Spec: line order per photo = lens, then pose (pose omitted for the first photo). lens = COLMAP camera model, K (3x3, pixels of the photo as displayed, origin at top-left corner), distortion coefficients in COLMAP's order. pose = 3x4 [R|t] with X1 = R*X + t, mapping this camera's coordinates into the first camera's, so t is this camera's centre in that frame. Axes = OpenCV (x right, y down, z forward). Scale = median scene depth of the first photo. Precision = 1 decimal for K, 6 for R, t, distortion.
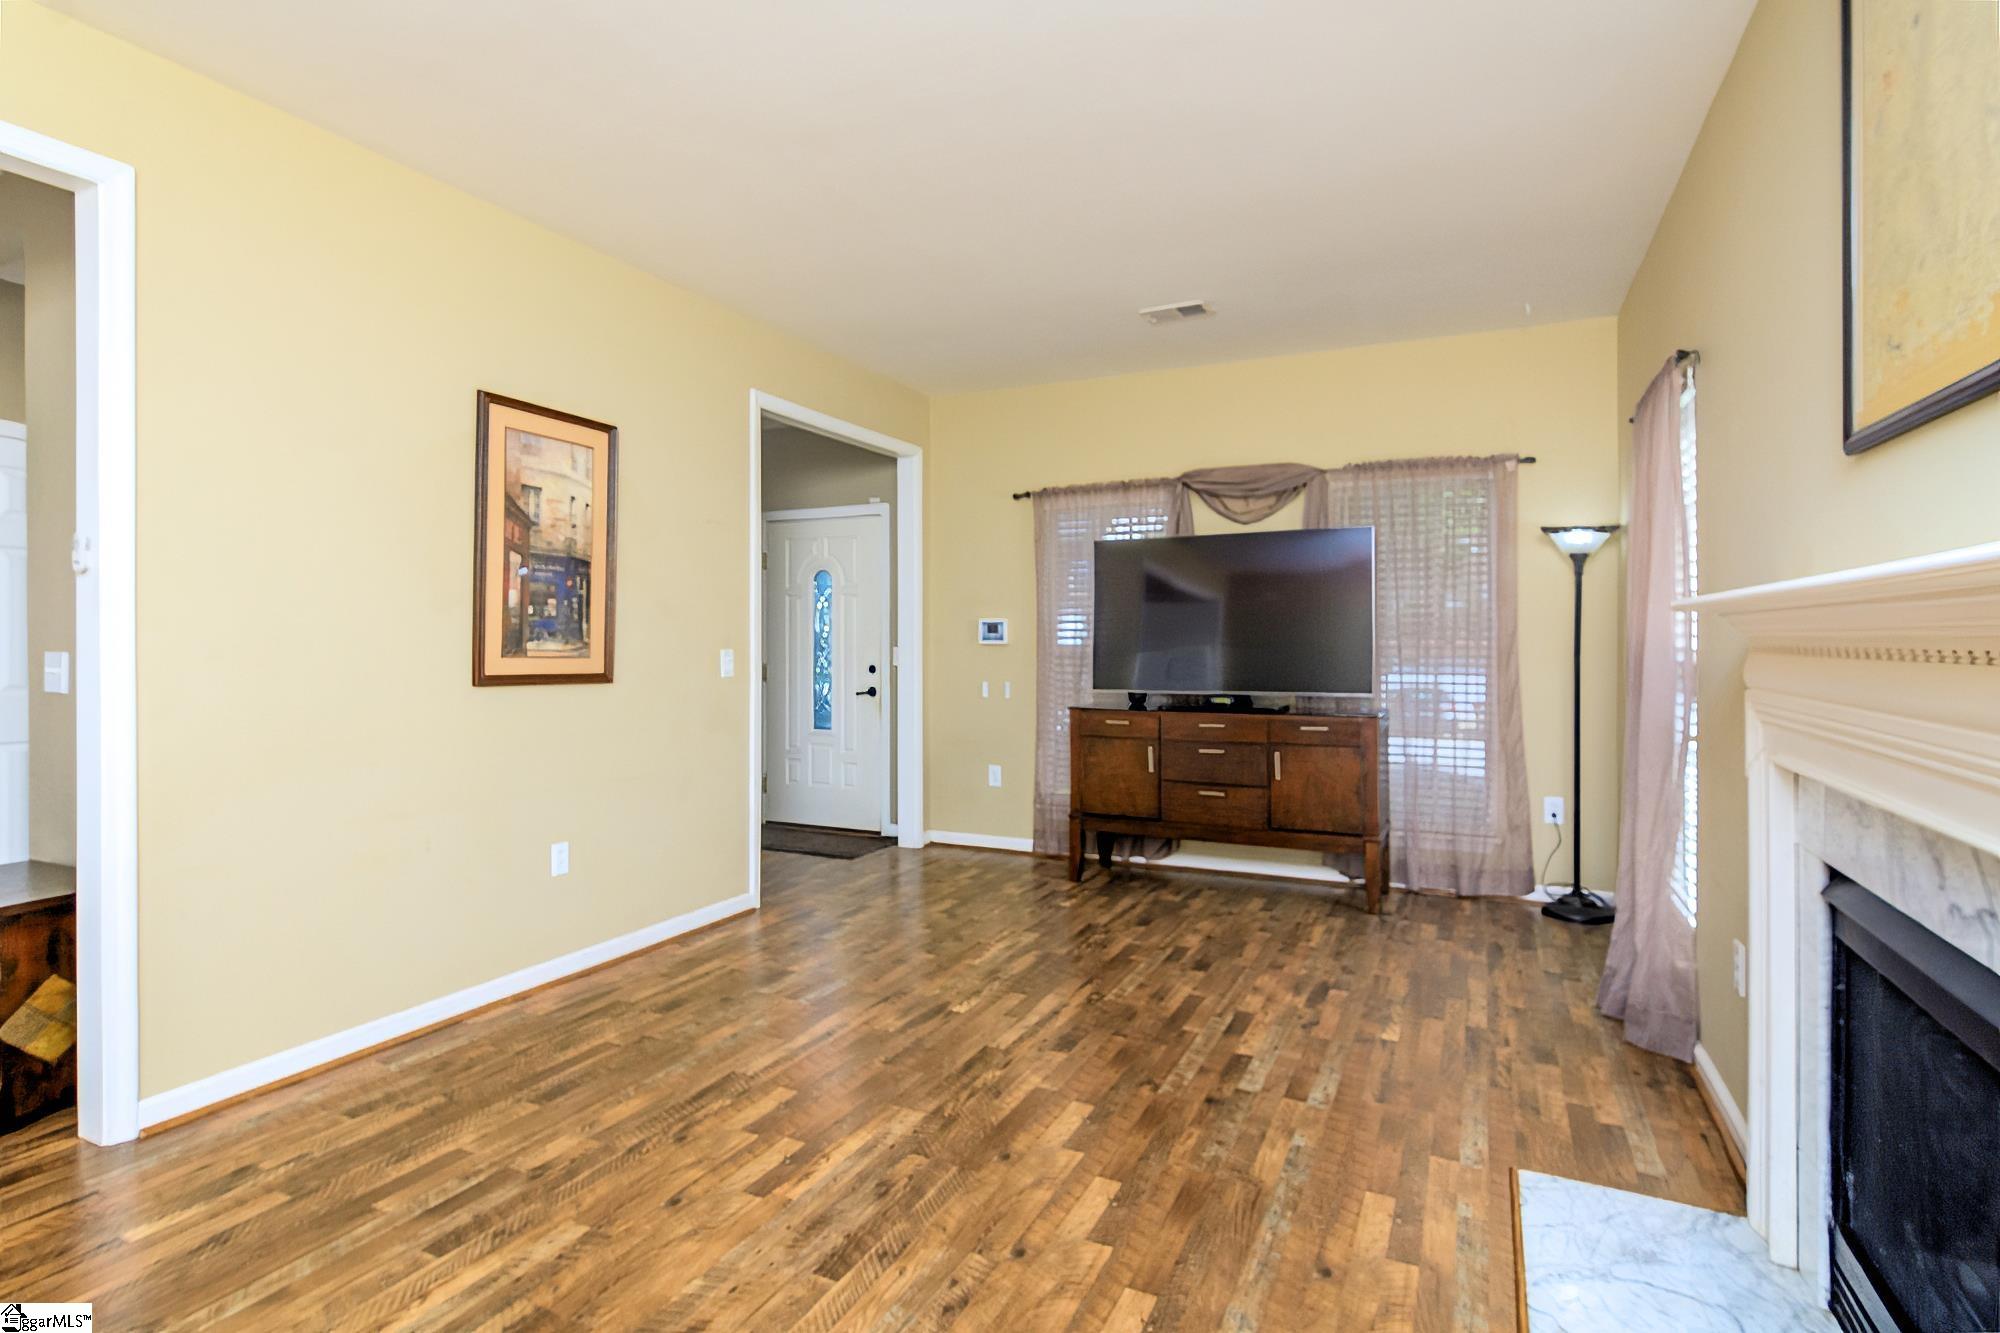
lens RADIAL K [[989.1, 0, 989.5], [0, 989.1, 645.3], [0, 0, 1]] dist [0.002474, 0.000261]
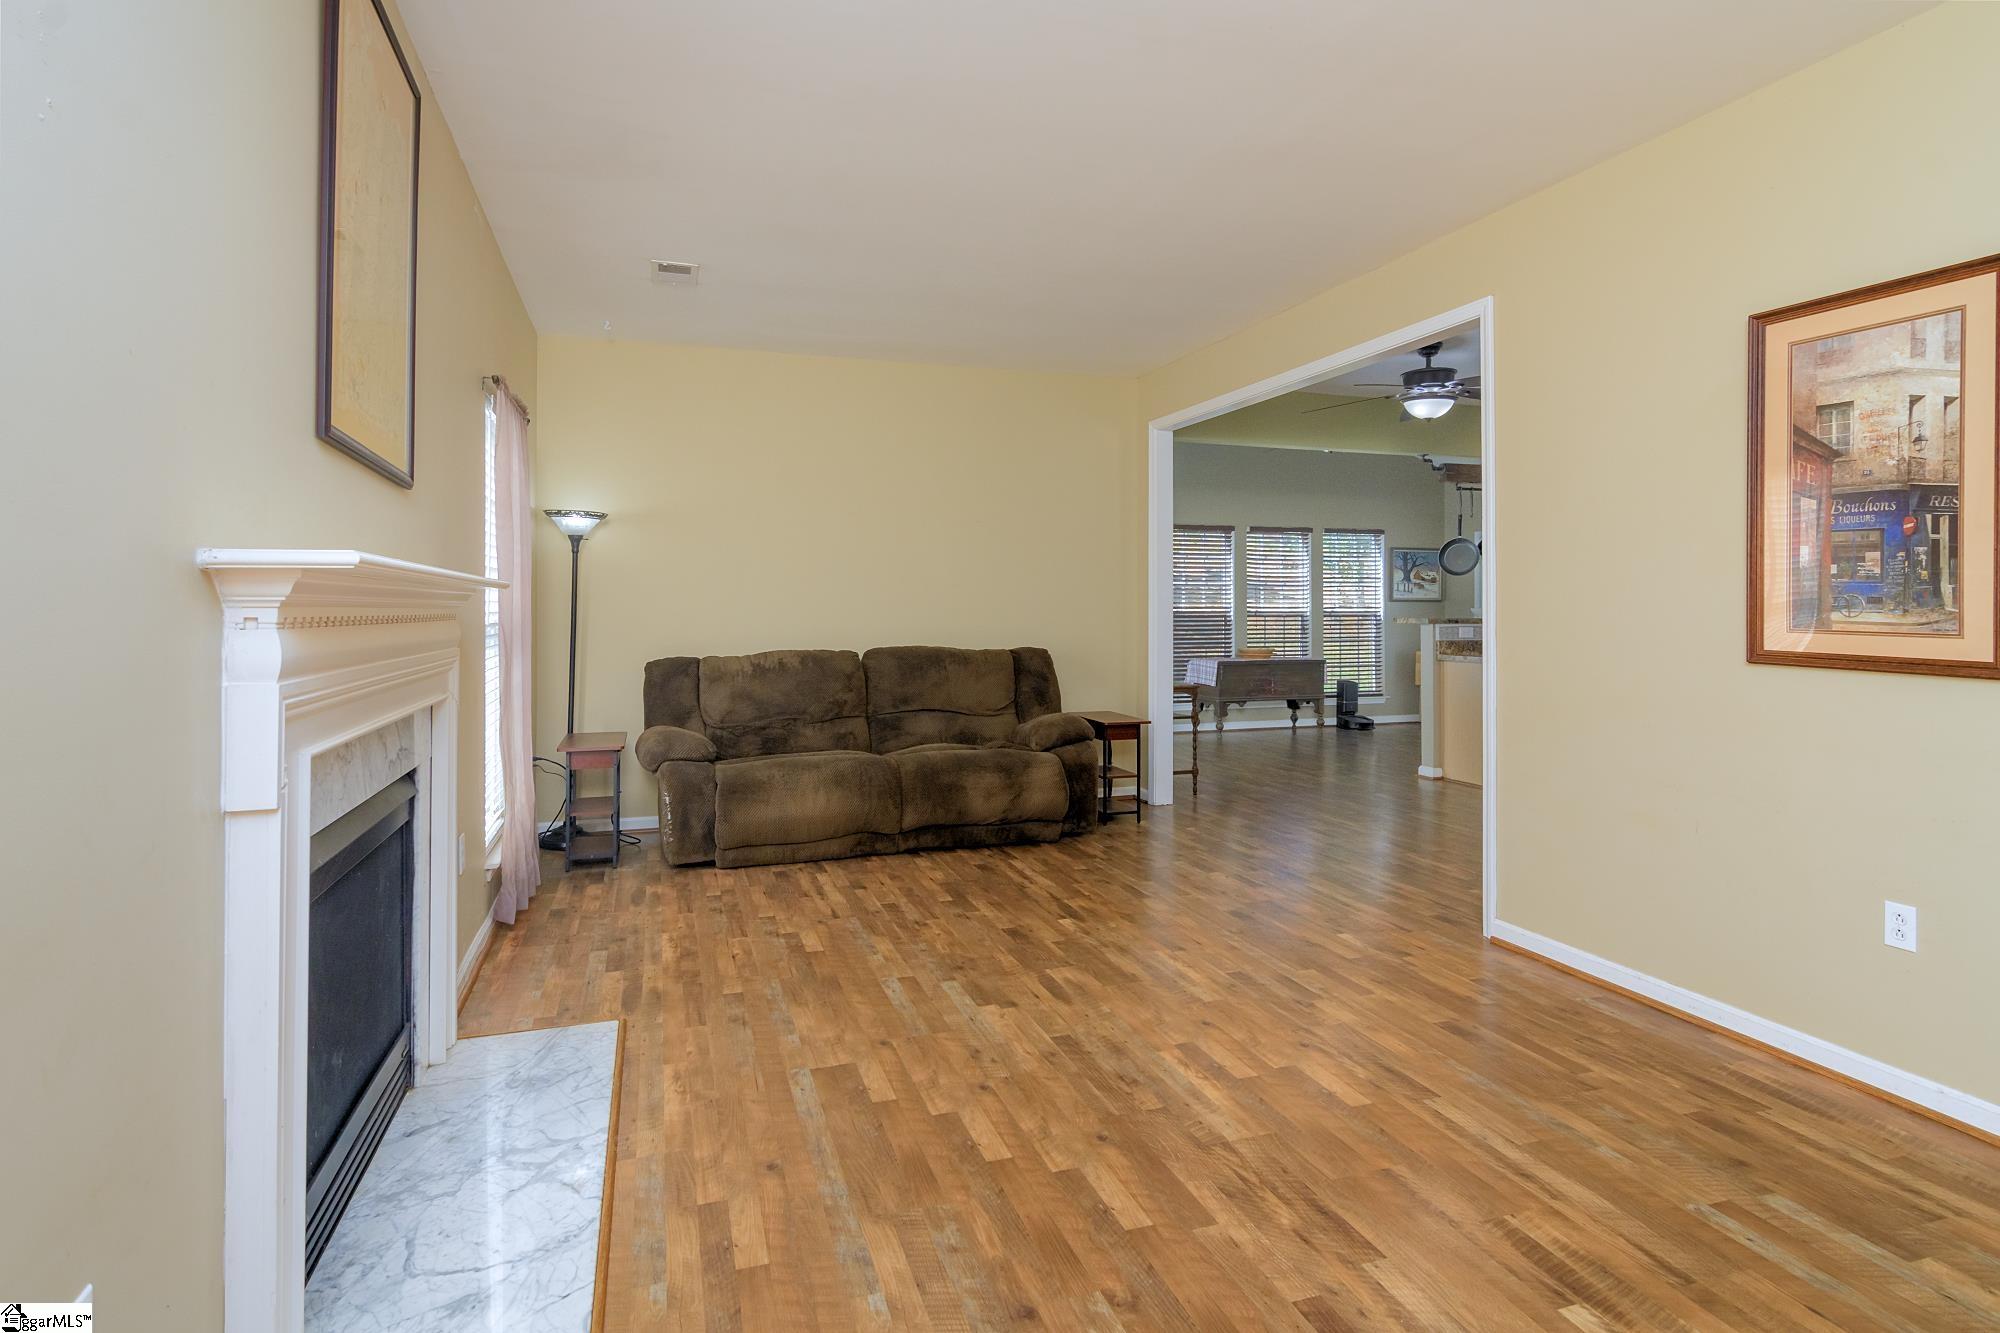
lens RADIAL K [[989.1, 0, 989.5], [0, 989.1, 645.3], [0, 0, 1]] dist [0.002474, 0.000261]
pose [[-0.706435, 0.025097, -0.707333, 0.703667], [-0.003384, 0.999240, 0.038833, -0.007387], [0.707770, 0.029826, -0.705813, 1.450290]]
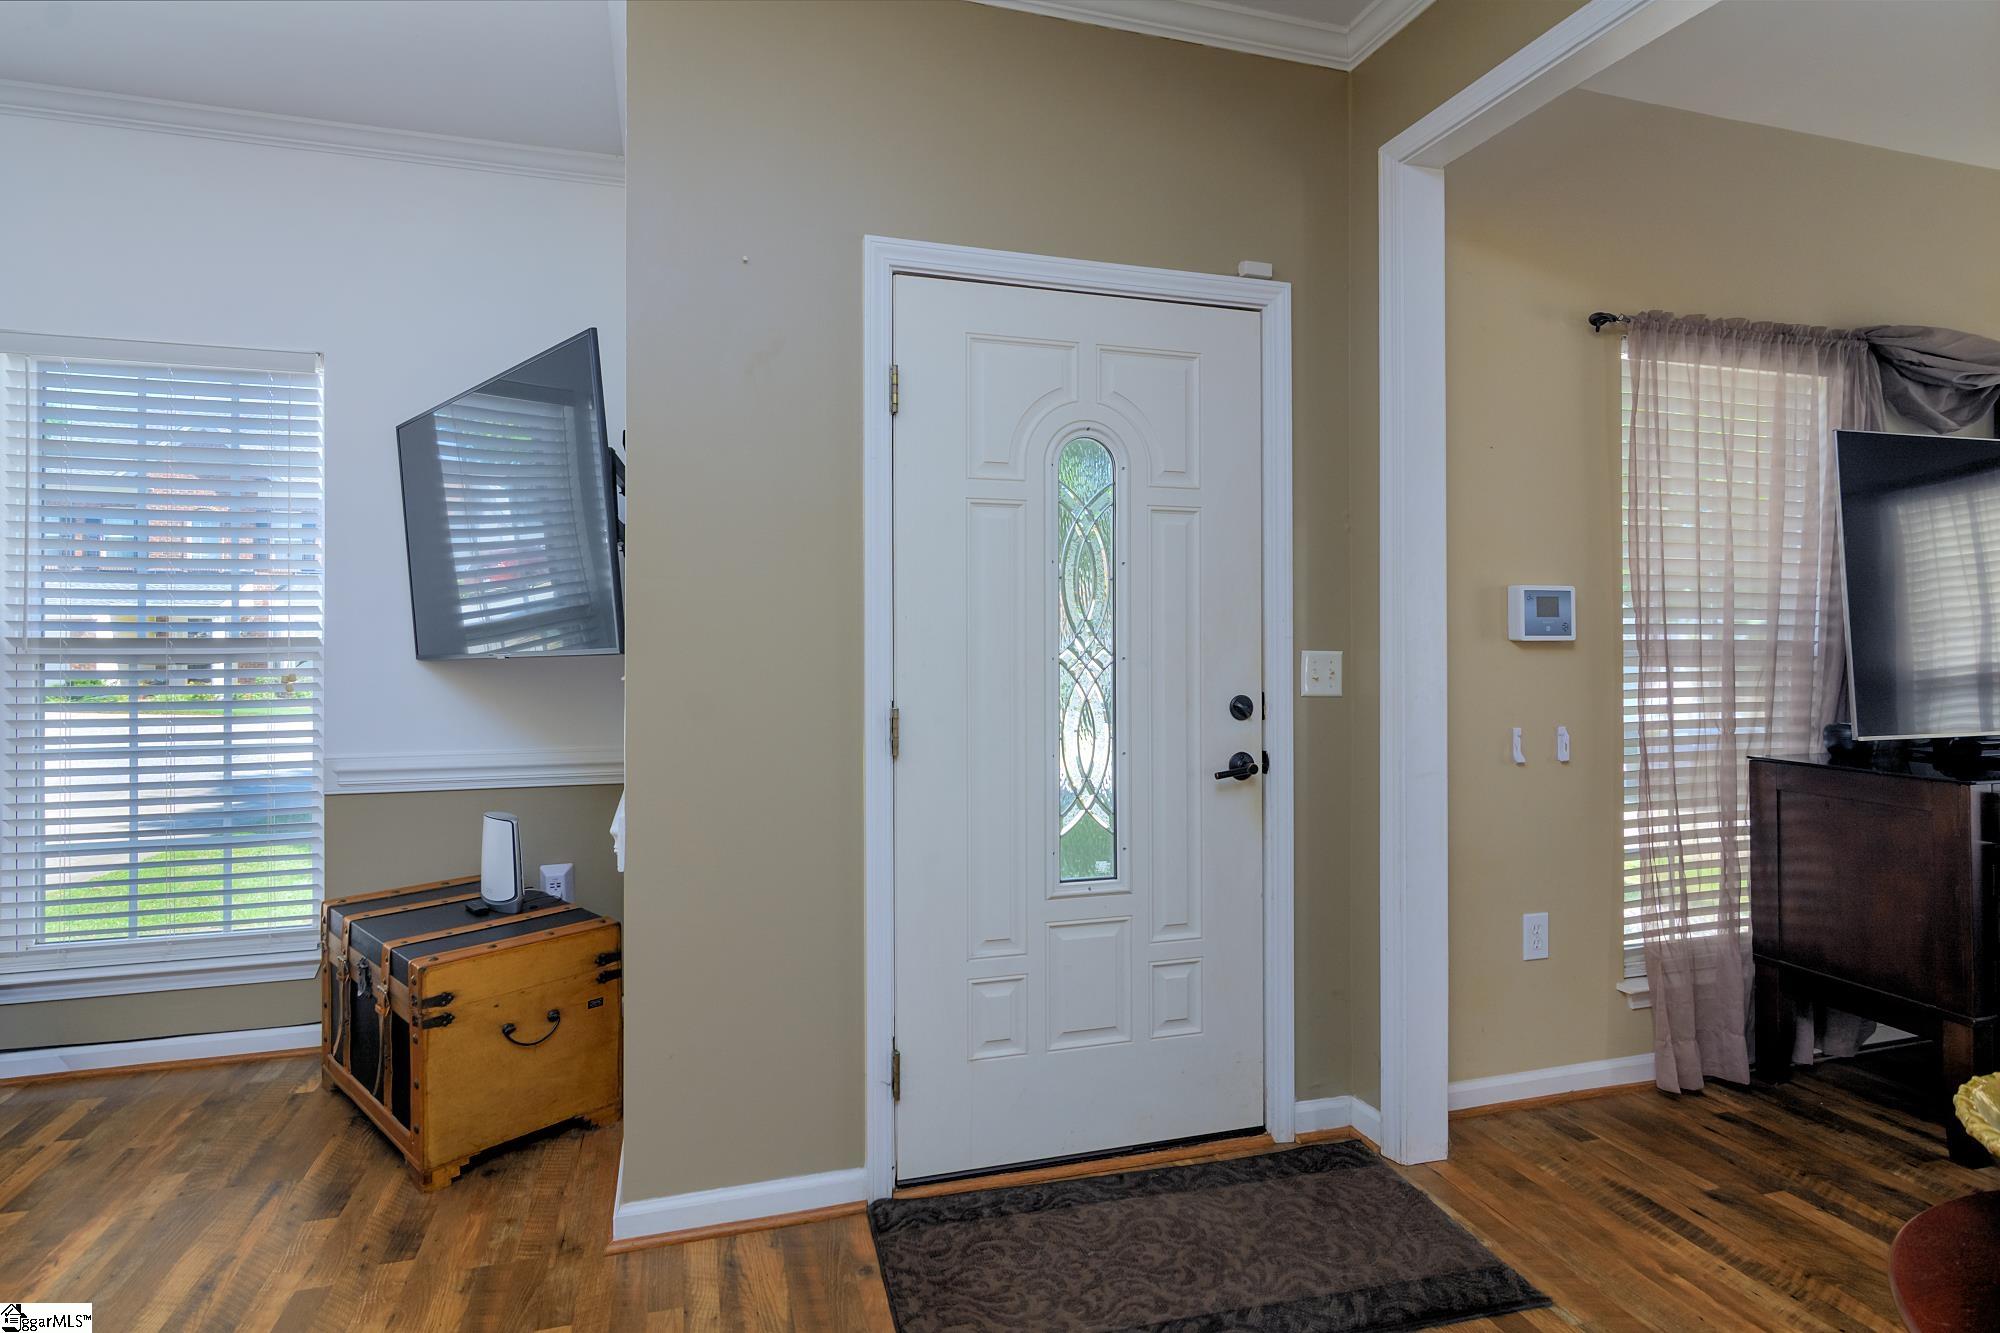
lens RADIAL K [[989.1, 0, 989.5], [0, 989.1, 645.3], [0, 0, 1]] dist [0.002474, 0.000261]
pose [[0.724598, -0.009335, 0.689109, -0.049332], [0.005762, 0.999955, 0.007486, -0.000399], [-0.689148, -0.001453, 0.724619, 0.086035]]
